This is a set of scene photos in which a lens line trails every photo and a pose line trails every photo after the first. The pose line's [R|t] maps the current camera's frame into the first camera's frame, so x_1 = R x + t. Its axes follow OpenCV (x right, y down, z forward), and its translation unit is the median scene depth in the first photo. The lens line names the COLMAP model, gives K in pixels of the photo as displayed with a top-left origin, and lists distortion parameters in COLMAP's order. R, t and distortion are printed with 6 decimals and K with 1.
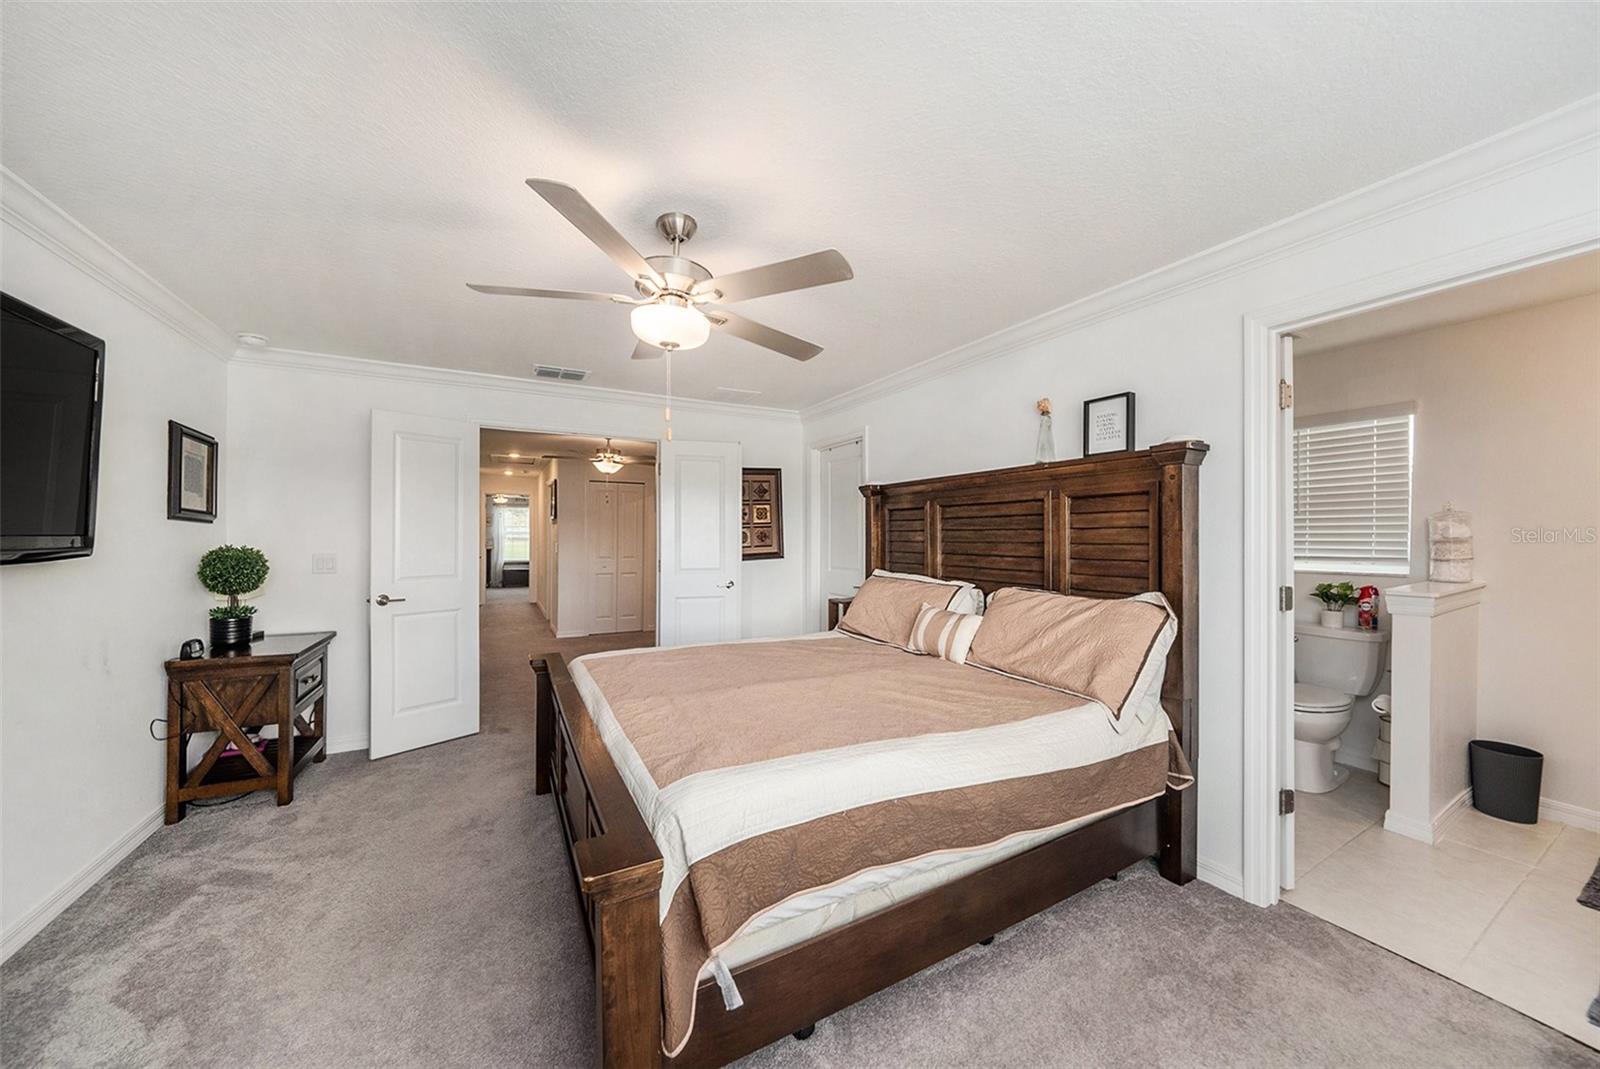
lens RADIAL K [[567.4, 0, 804.1], [0, 567.4, 538.6], [0, 0, 1]] dist [-0.001918, -0.000166]
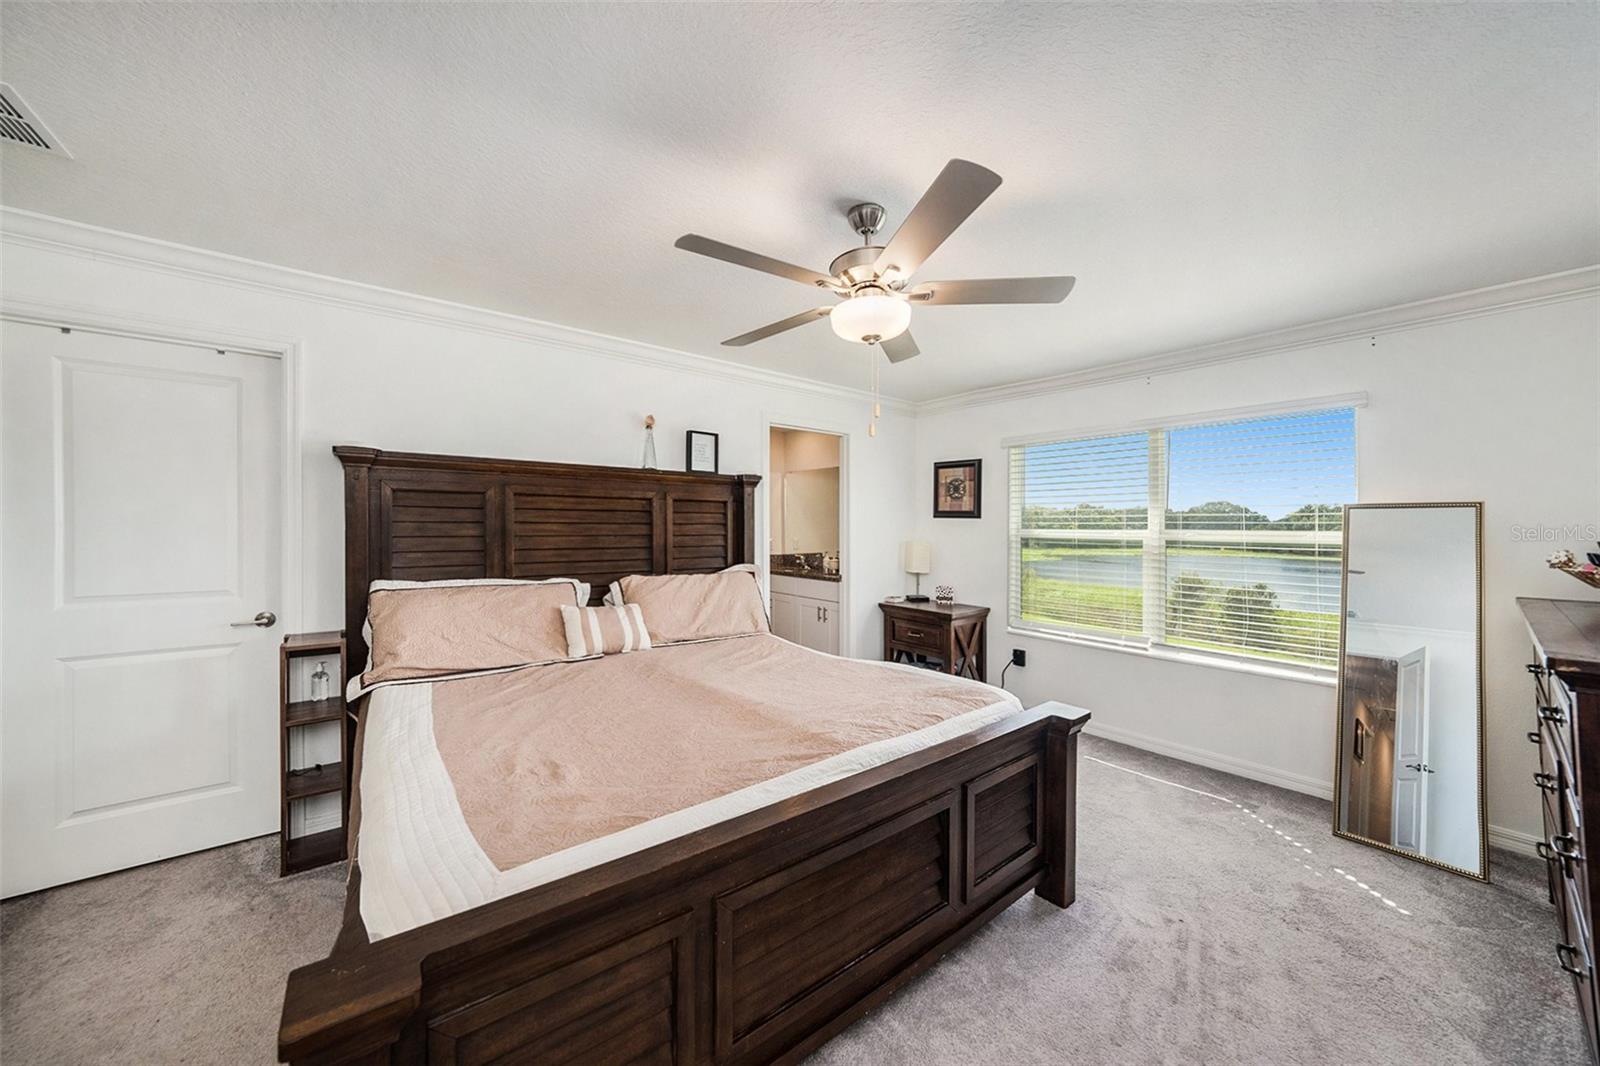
lens RADIAL K [[567.4, 0, 804.1], [0, 567.4, 537.1], [0, 0, 1]] dist [-0.001918, -0.000166]
pose [[-0.150625, -0.016663, 0.988451, -0.824741], [-0.000849, 0.999860, 0.016726, -0.009406], [-0.988591, 0.001681, -0.150618, 0.873228]]
